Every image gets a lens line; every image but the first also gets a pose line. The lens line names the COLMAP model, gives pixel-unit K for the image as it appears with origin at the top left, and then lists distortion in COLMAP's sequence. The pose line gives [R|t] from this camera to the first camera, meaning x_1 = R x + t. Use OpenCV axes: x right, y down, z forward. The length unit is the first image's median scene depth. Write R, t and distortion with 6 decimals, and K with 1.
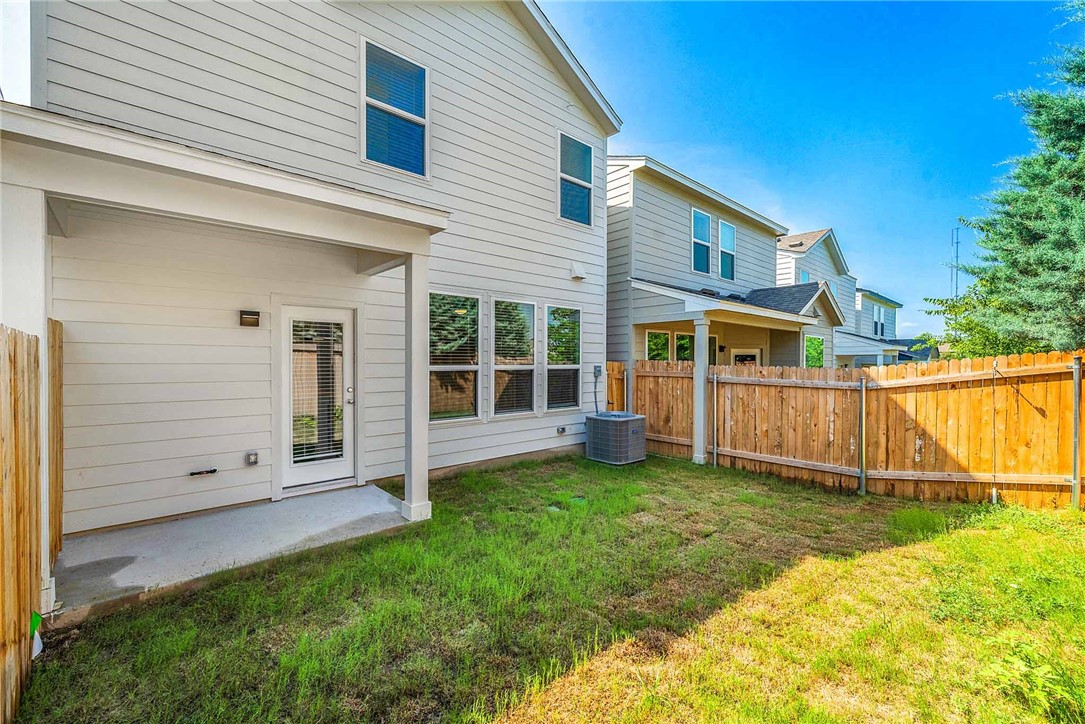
lens RADIAL K [[449.0, 0, 543.7], [0, 449.0, 367.3], [0, 0, 1]] dist [-0.000740, -0.000178]
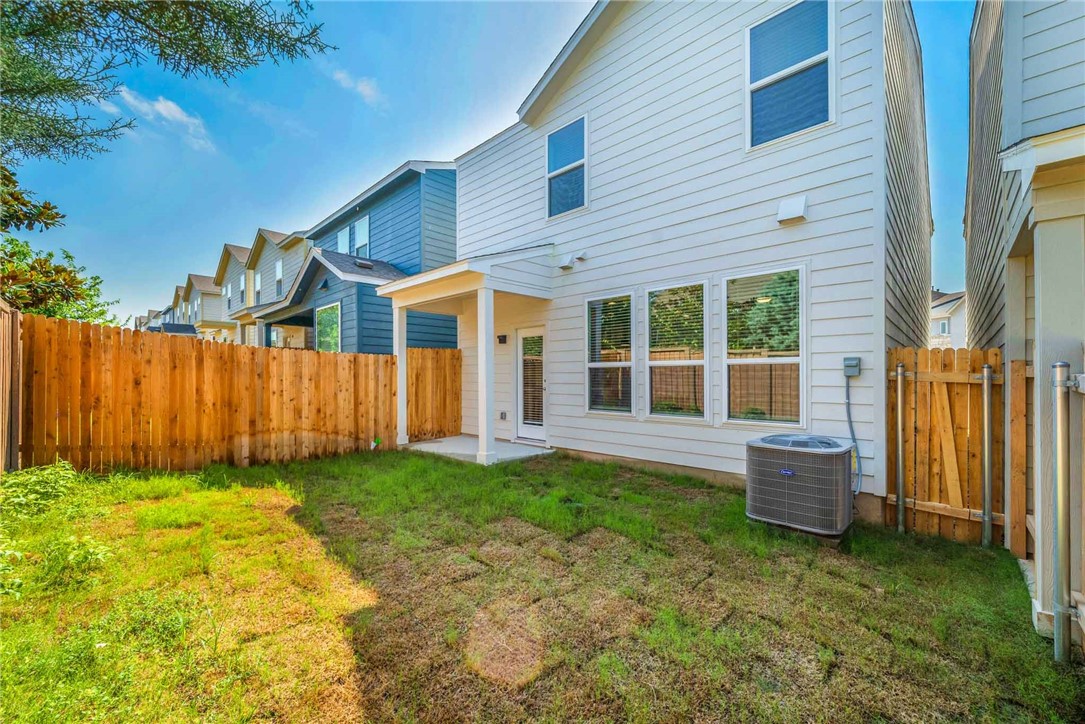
lens RADIAL K [[436.6, 0, 541.6], [0, 436.6, 351.6], [0, 0, 1]] dist [-0.000445, 0.000089]
pose [[0.064659, -0.023980, -0.997619, 0.695648], [0.023299, 0.999475, -0.022514, -0.008576], [0.997635, -0.021787, 0.065183, 0.629165]]
